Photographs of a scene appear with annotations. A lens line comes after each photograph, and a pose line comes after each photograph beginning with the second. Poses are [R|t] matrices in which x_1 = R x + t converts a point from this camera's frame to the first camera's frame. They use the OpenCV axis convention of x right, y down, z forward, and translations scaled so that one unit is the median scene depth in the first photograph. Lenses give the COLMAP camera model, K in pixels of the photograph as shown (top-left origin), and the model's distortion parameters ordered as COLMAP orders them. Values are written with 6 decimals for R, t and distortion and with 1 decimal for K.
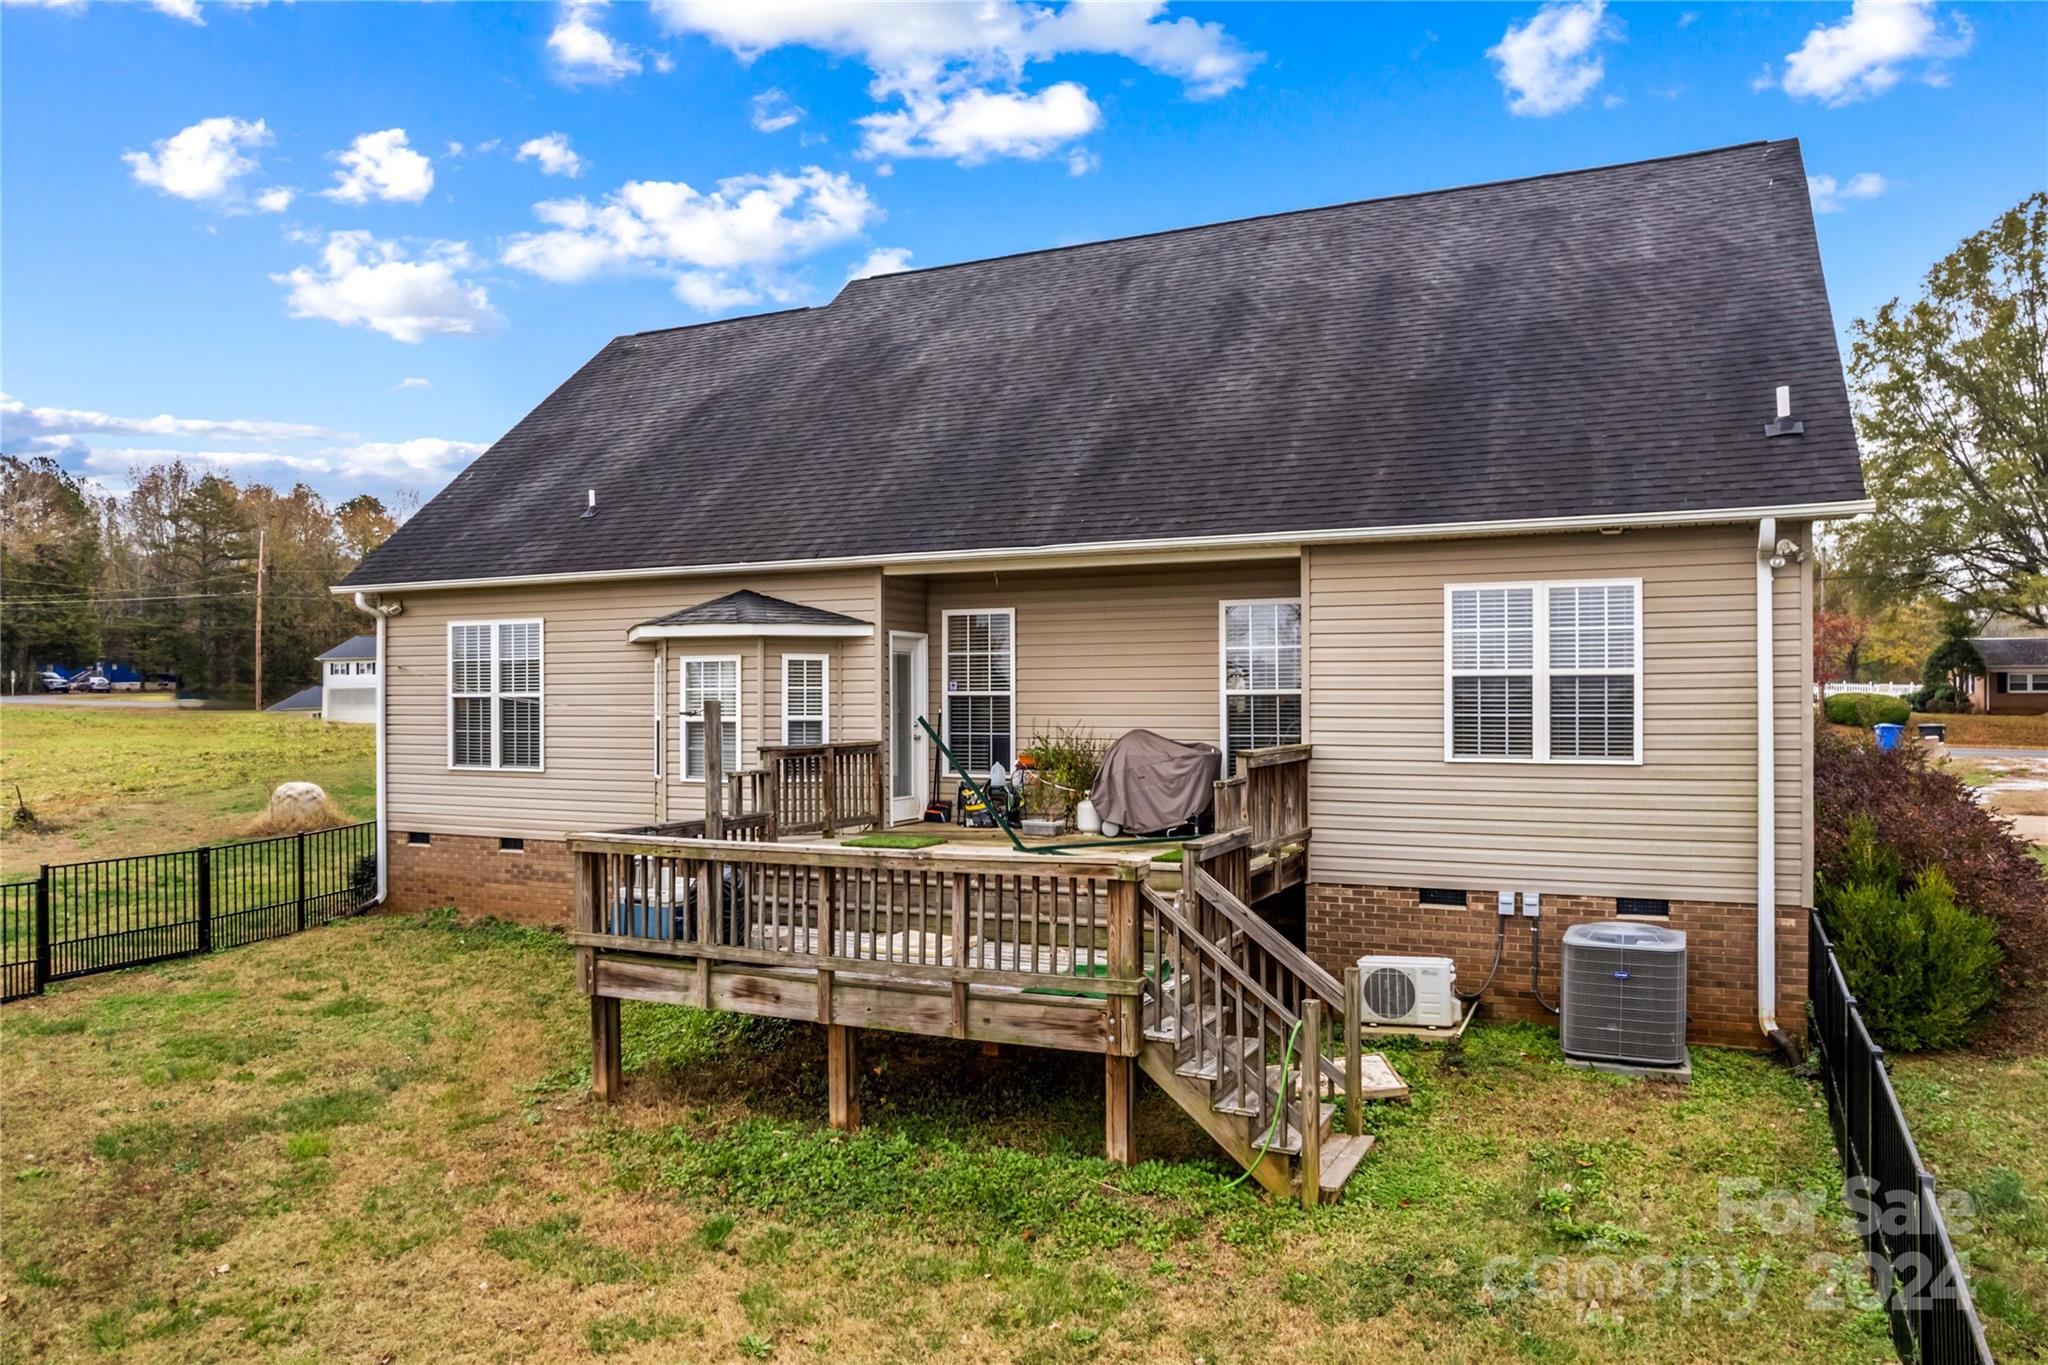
lens RADIAL K [[1379.6, 0, 1024.0], [0, 1379.6, 682.5], [0, 0, 1]] dist [-0.081107, 0.080486]
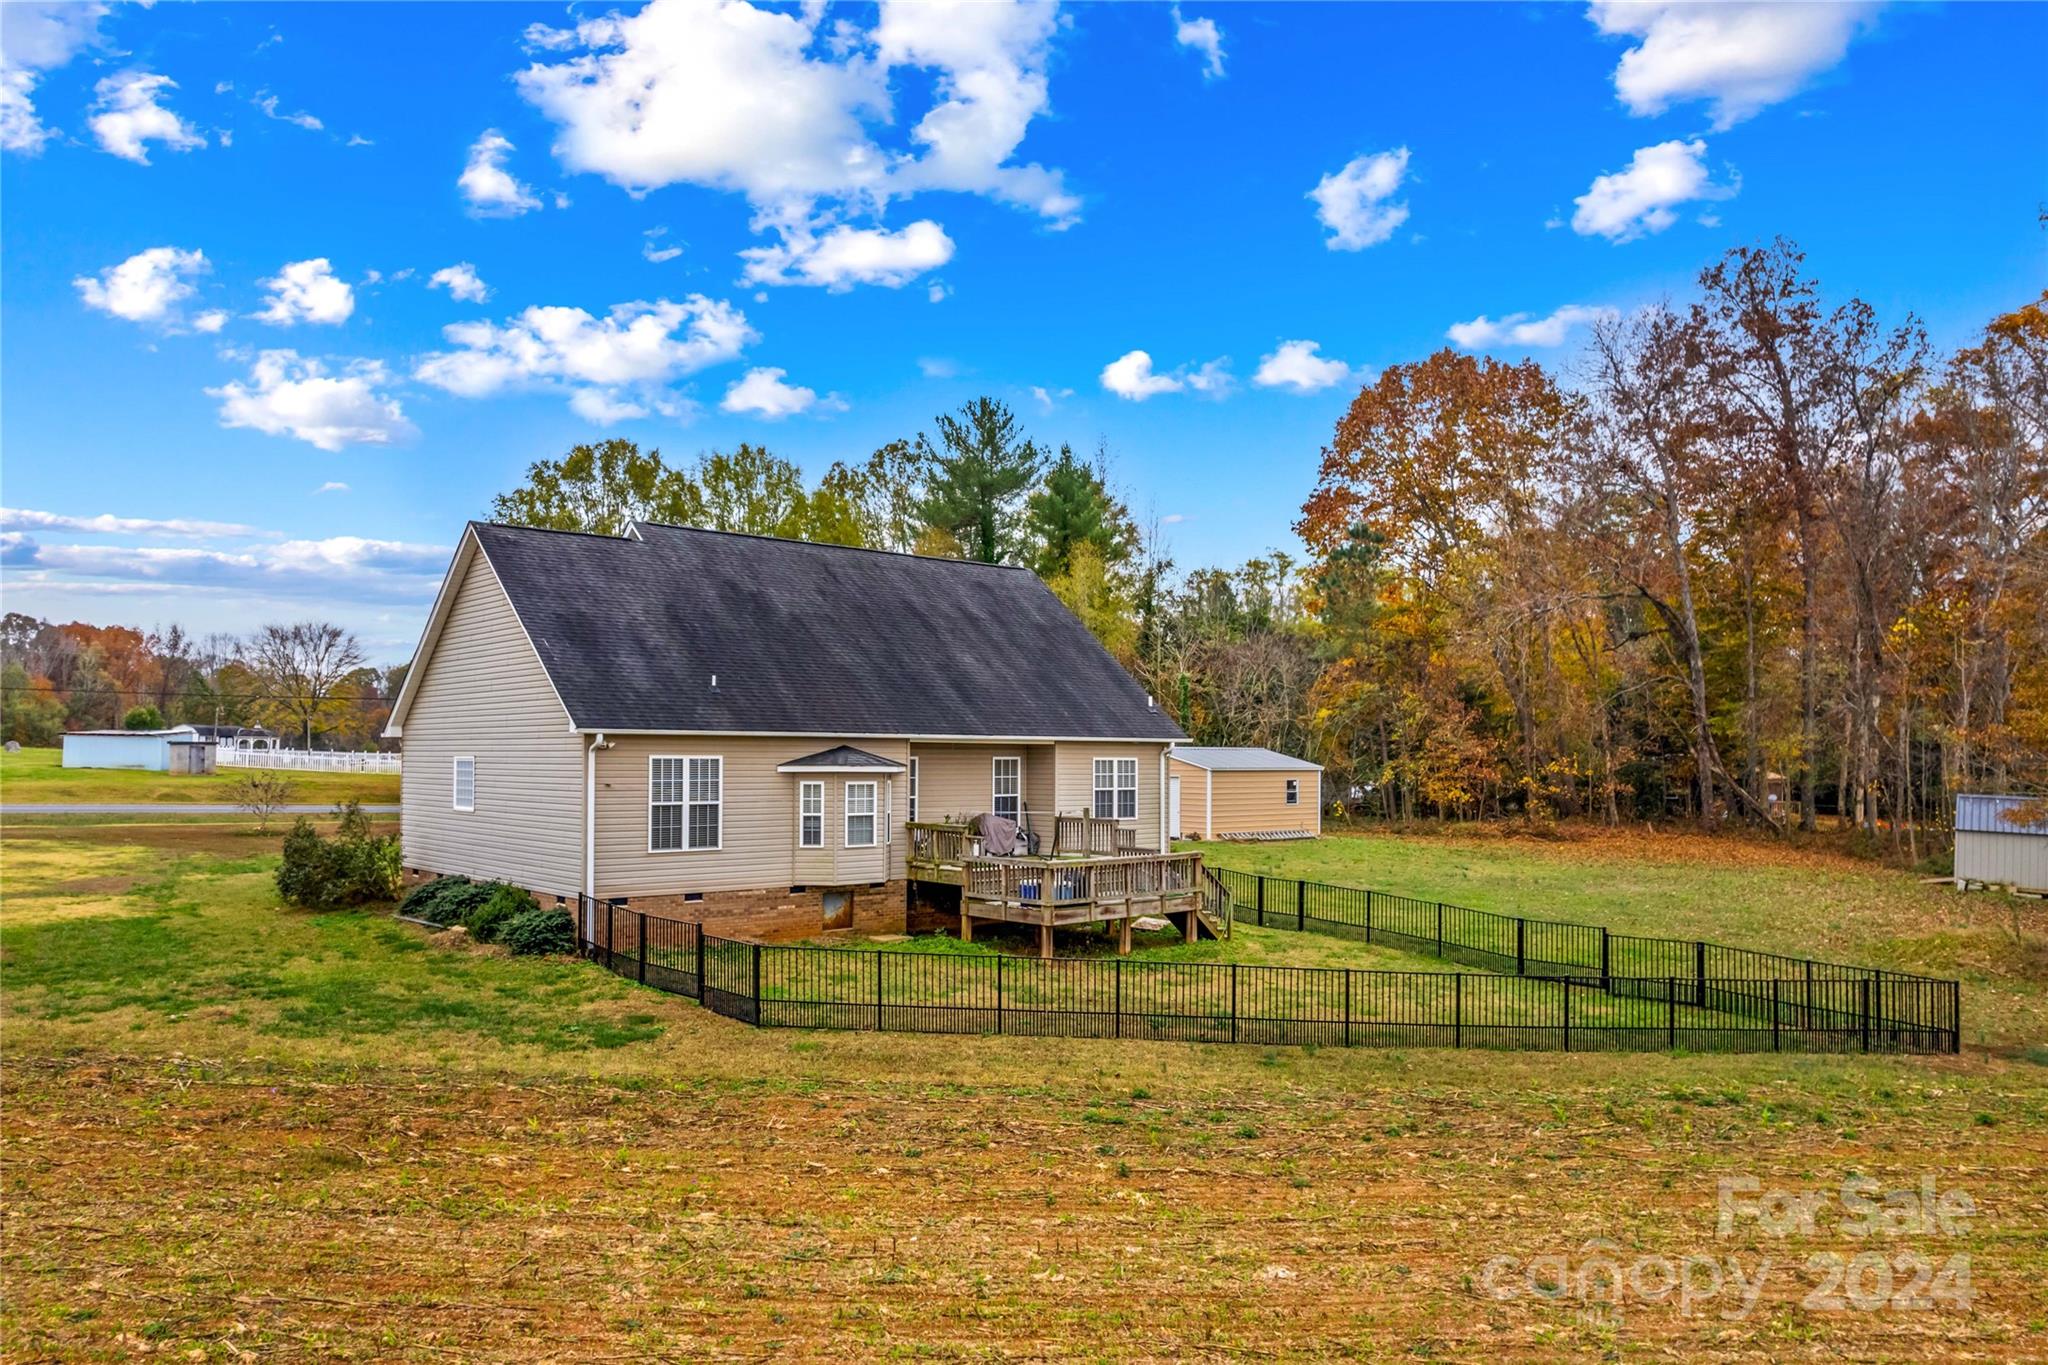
lens RADIAL K [[1329.5, 0, 1013.3], [0, 1329.5, 659.4], [0, 0, 1]] dist [-0.077081, 0.070077]
pose [[0.388308, 0.073265, 0.918612, -2.347437], [-0.022246, 0.997289, -0.070137, -0.081452], [-0.921261, 0.006799, 0.388886, 0.083386]]
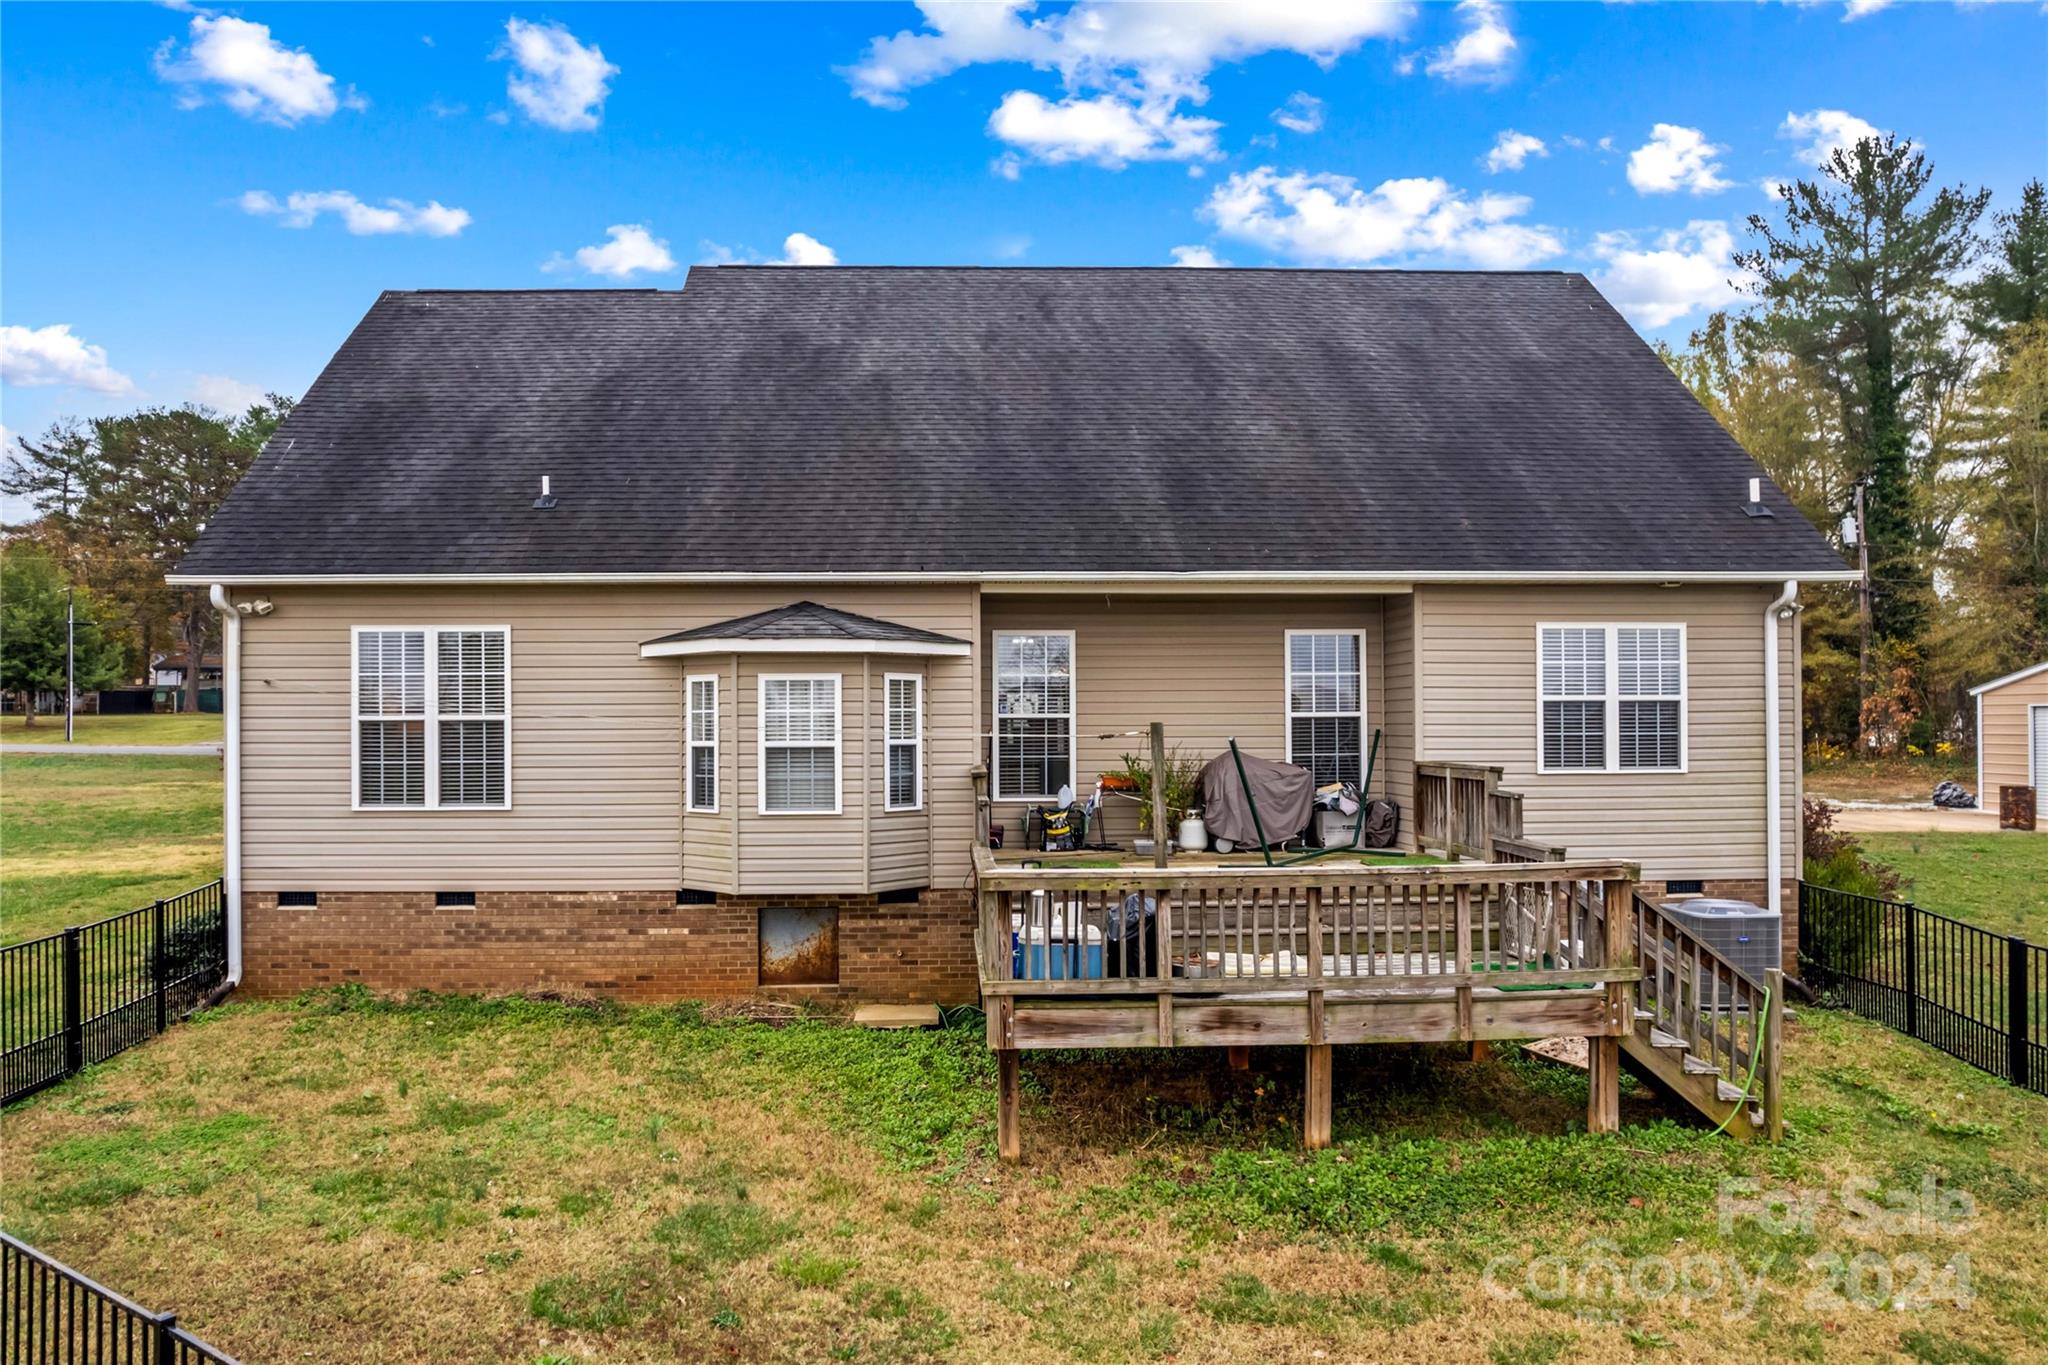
lens RADIAL K [[1379.6, 0, 1024.0], [0, 1379.6, 682.5], [0, 0, 1]] dist [-0.081107, 0.080486]
pose [[0.889880, 0.011274, 0.456056, -0.630215], [-0.003752, 0.999842, -0.017395, 0.001686], [-0.456179, 0.013768, 0.889781, 0.161374]]
